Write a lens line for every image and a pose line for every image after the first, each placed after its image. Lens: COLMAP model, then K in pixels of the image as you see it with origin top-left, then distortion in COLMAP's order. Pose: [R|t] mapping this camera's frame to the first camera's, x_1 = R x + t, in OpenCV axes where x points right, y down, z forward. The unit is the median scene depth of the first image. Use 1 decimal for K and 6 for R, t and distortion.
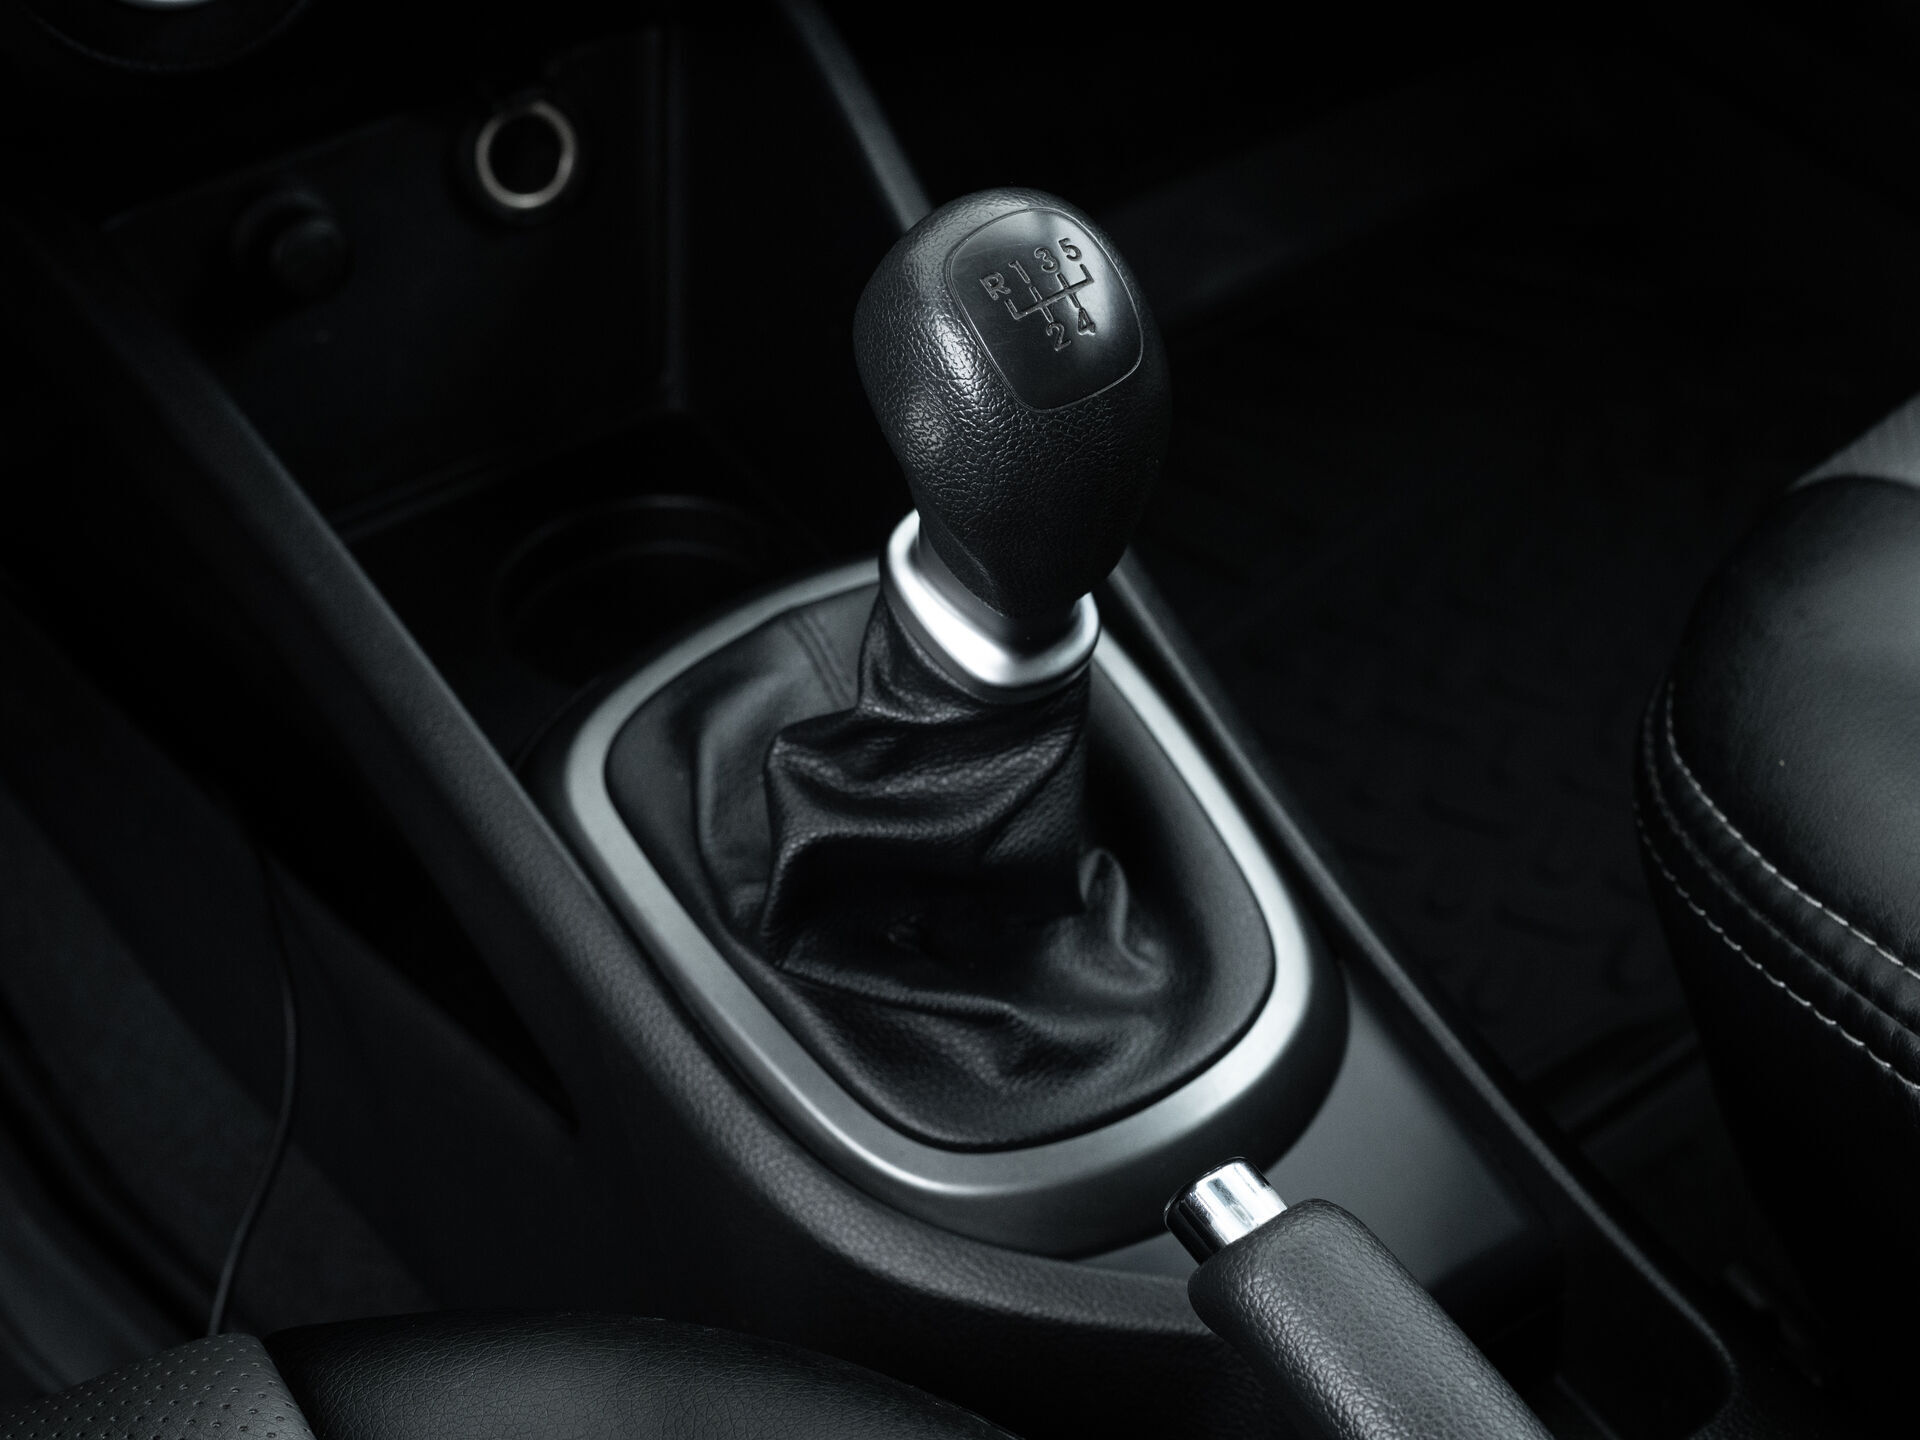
lens RADIAL K [[3356.3, 0, 991.1], [0, 3356.3, 719.4], [0, 0, 1]] dist [-0.154968, 0.156101]
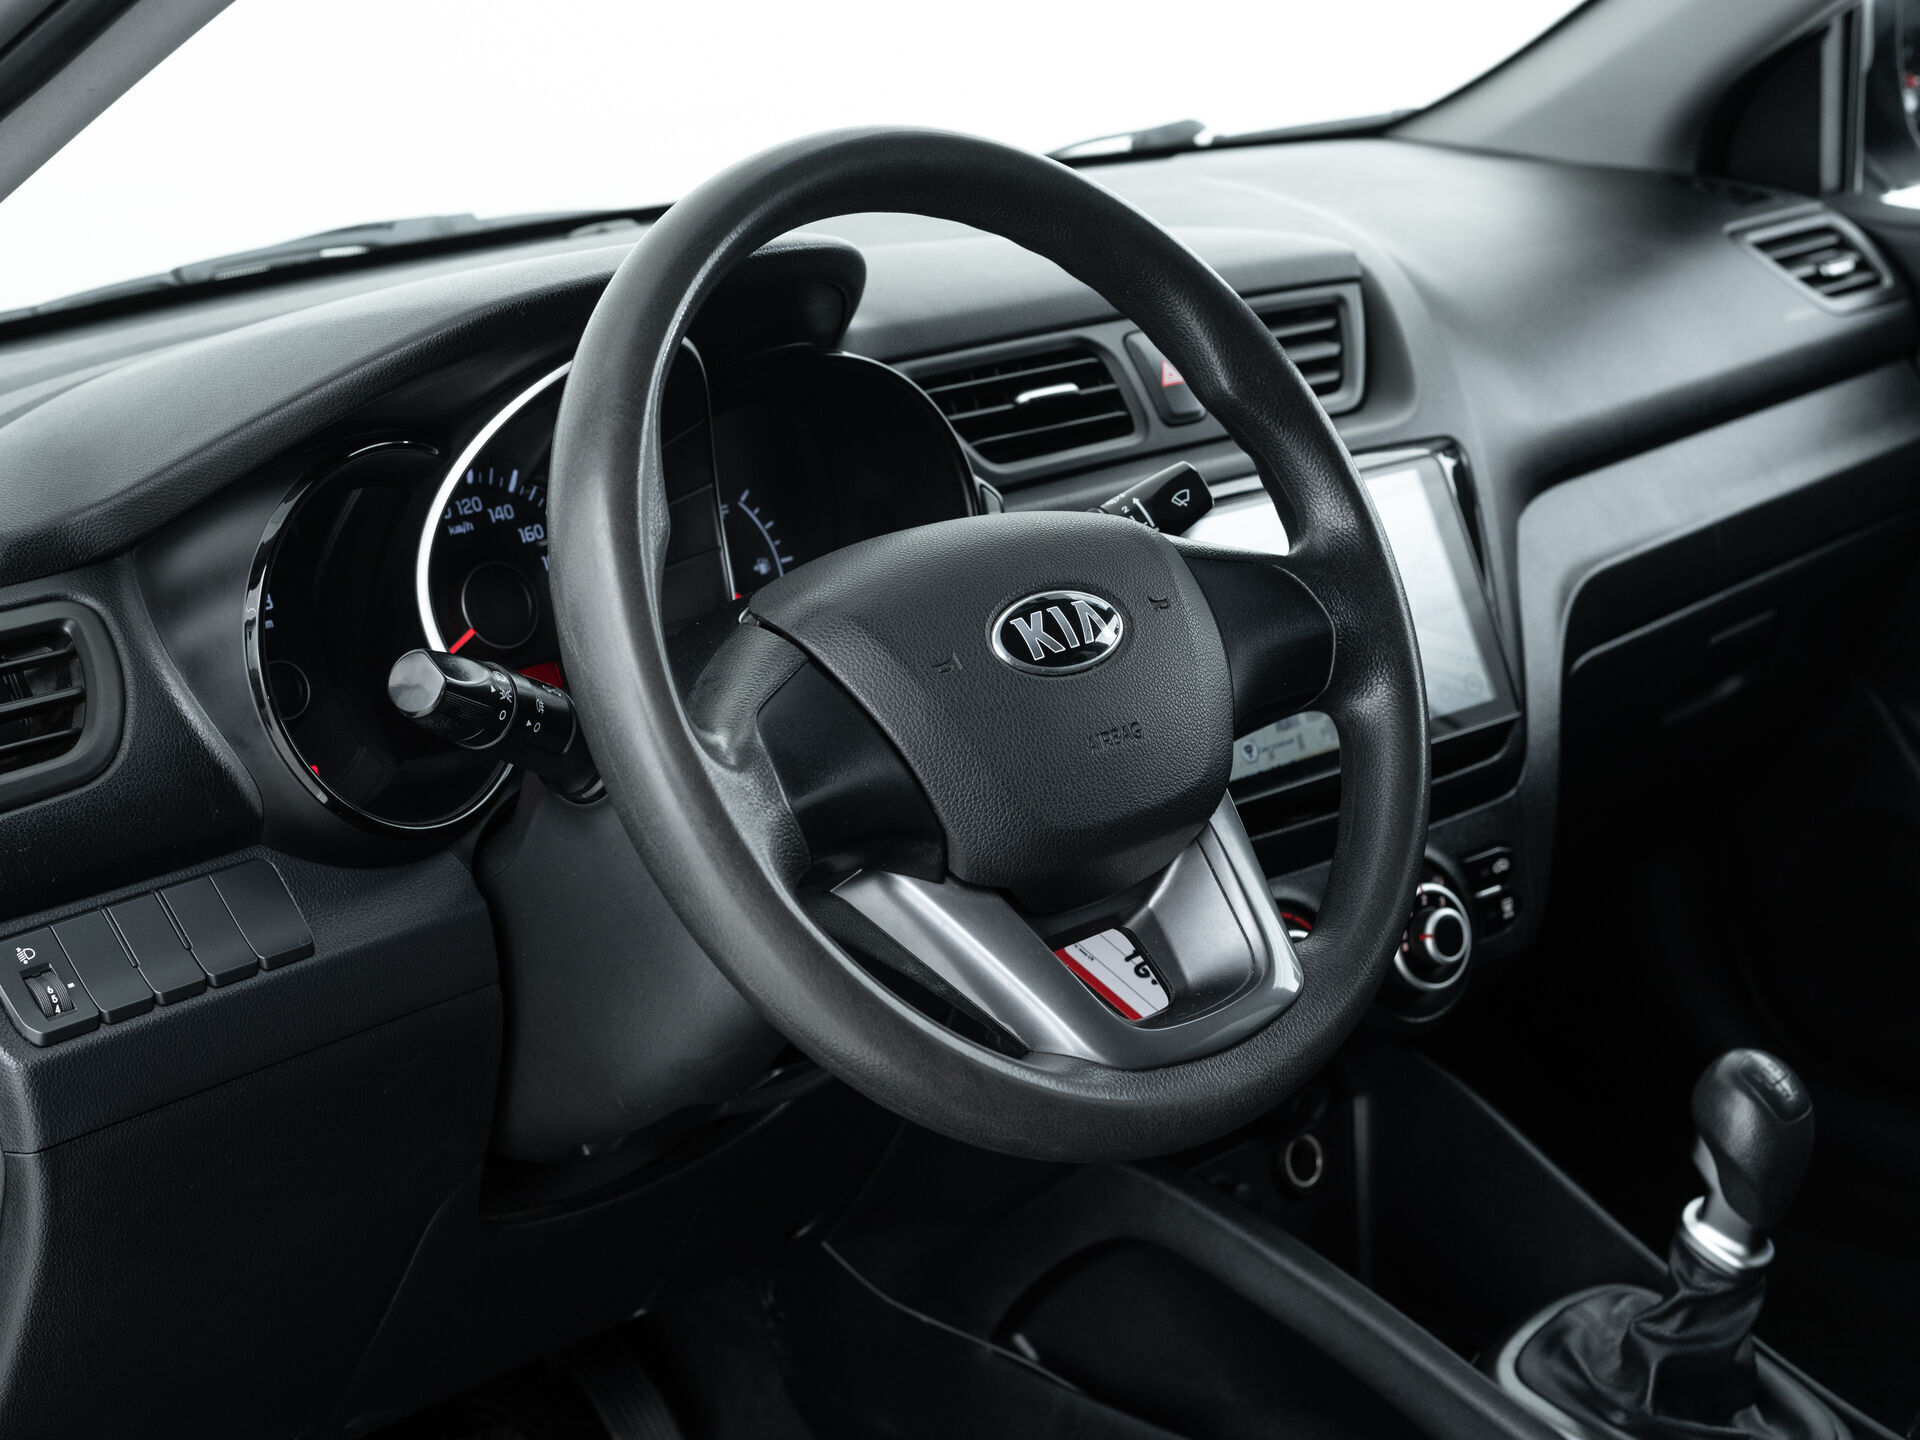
lens RADIAL K [[3243.5, 0, 960.0], [0, 3243.5, 720.0], [0, 0, 1]] dist [-0.154476, 0.175838]
pose [[0.982190, -0.050894, 0.180865, -0.864326], [0.126102, 0.892166, -0.433749, 0.515930], [-0.139286, 0.448831, 0.882695, -1.003724]]
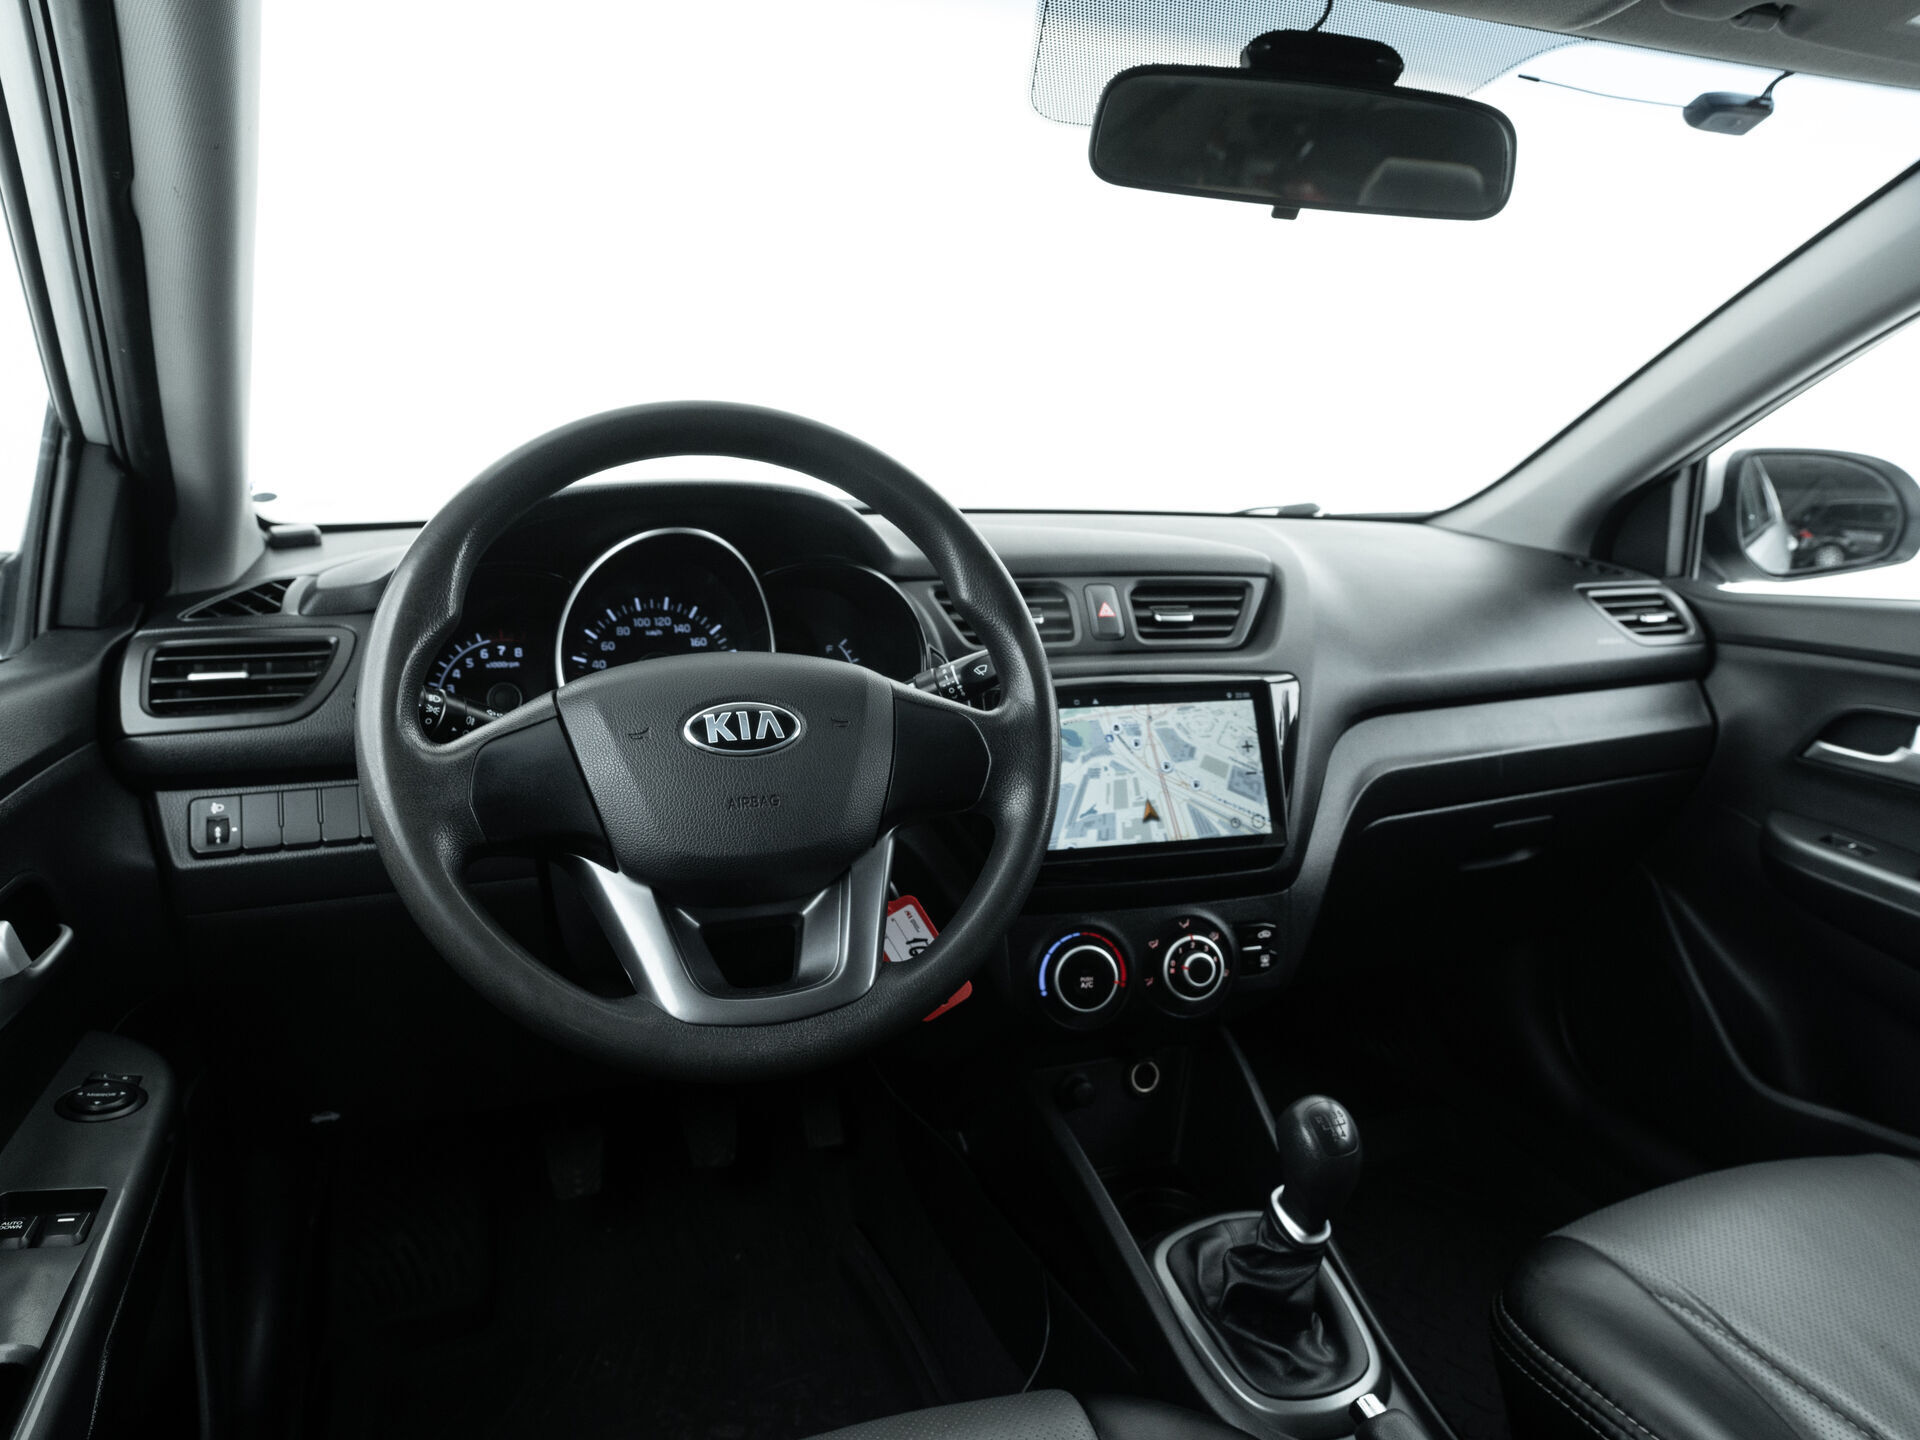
lens RADIAL K [[1250.2, 0, 967.2], [0, 1250.2, 719.7], [0, 0, 1]] dist [-0.022878, -0.003831]
pose [[0.971922, 0.119982, -0.202417, -0.129401], [-0.201022, 0.870502, -0.449240, 0.155979], [0.122304, 0.477316, 0.870179, -0.393489]]
